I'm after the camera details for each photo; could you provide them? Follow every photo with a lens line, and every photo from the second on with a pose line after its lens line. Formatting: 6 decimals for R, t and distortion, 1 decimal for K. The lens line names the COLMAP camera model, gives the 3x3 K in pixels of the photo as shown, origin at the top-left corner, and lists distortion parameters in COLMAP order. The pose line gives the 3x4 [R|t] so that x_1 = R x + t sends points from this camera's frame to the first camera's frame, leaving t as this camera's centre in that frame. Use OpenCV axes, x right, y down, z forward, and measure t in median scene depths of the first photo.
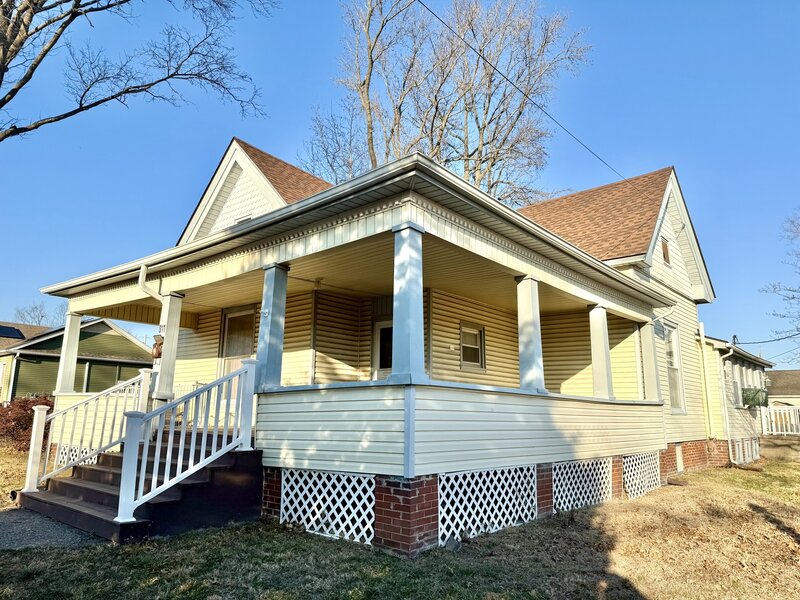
lens RADIAL K [[565.6, 0, 399.9], [0, 565.6, 298.0], [0, 0, 1]] dist [0.070809, 0.000377]
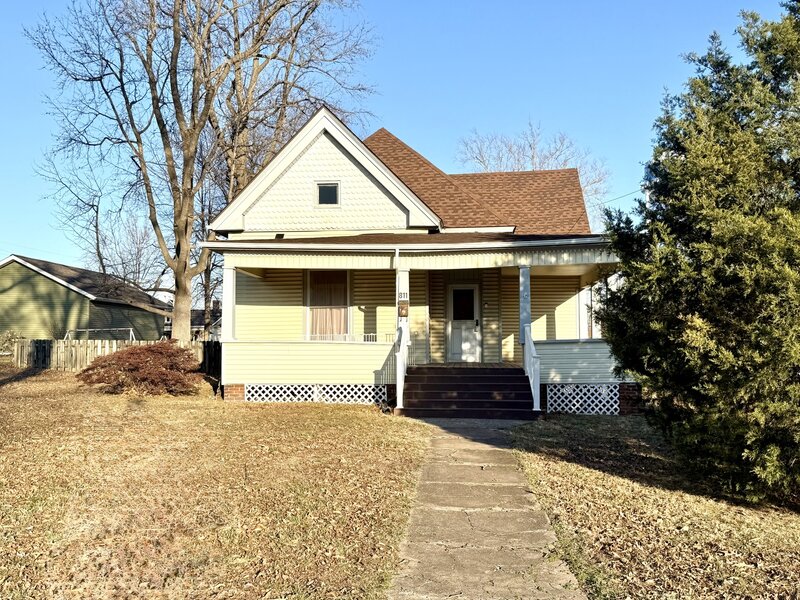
lens RADIAL K [[823.8, 0, 402.9], [0, 823.8, 298.5], [0, 0, 1]] dist [0.110587, 0.000000]
pose [[0.814364, 0.020114, 0.580006, -2.245803], [-0.103360, 0.988448, 0.110846, -0.226557], [-0.571076, -0.150219, 0.807035, -0.865995]]
